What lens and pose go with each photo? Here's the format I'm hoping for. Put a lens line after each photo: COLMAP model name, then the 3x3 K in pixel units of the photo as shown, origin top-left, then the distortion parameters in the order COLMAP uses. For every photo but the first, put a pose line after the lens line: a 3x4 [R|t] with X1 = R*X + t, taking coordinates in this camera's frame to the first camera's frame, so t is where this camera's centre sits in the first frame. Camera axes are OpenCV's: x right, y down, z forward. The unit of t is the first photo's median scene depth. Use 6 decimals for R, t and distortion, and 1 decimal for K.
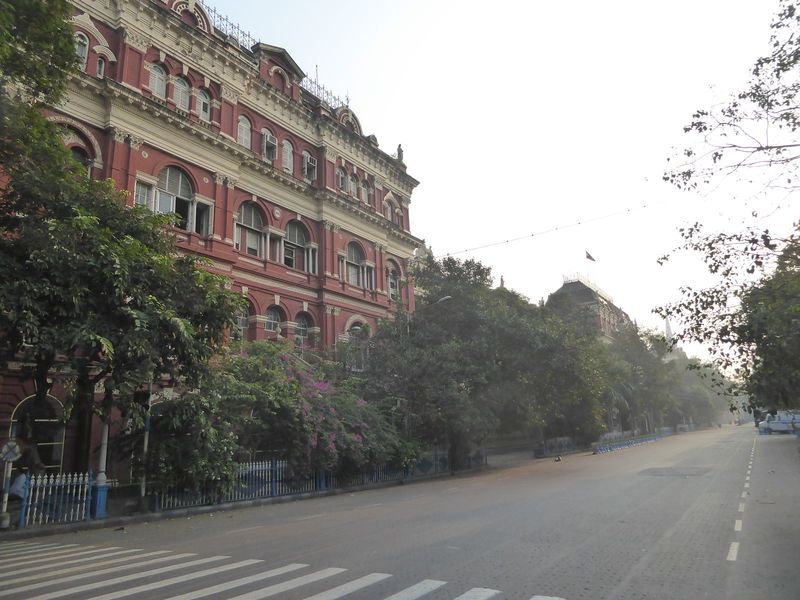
lens RADIAL K [[565.1, 0, 400.9], [0, 565.1, 305.0], [0, 0, 1]] dist [-0.045912, 0.015704]
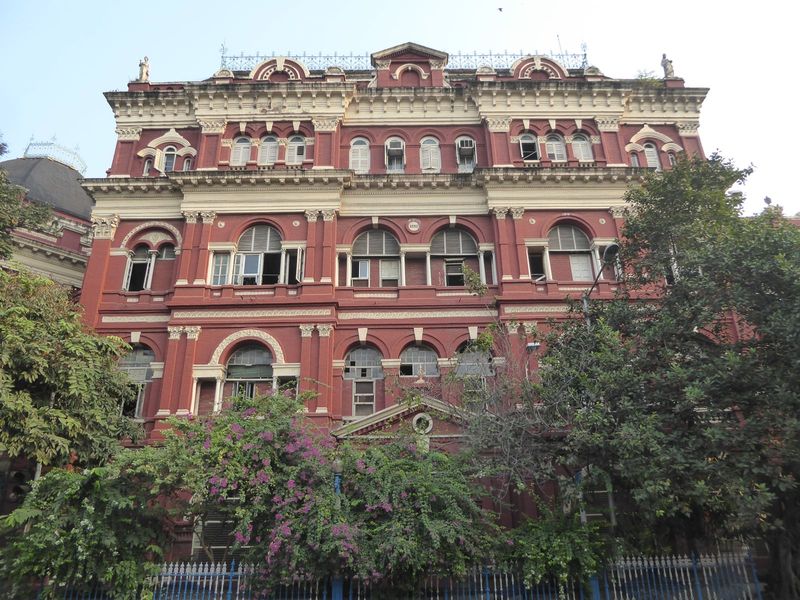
lens RADIAL K [[565.1, 0, 400.2], [0, 565.1, 296.7], [0, 0, 1]] dist [-0.045912, 0.015704]
pose [[0.560330, -0.293951, -0.774354, 0.348899], [0.185992, 0.955684, -0.228199, 0.106652], [0.807117, -0.016157, 0.590171, 0.520401]]
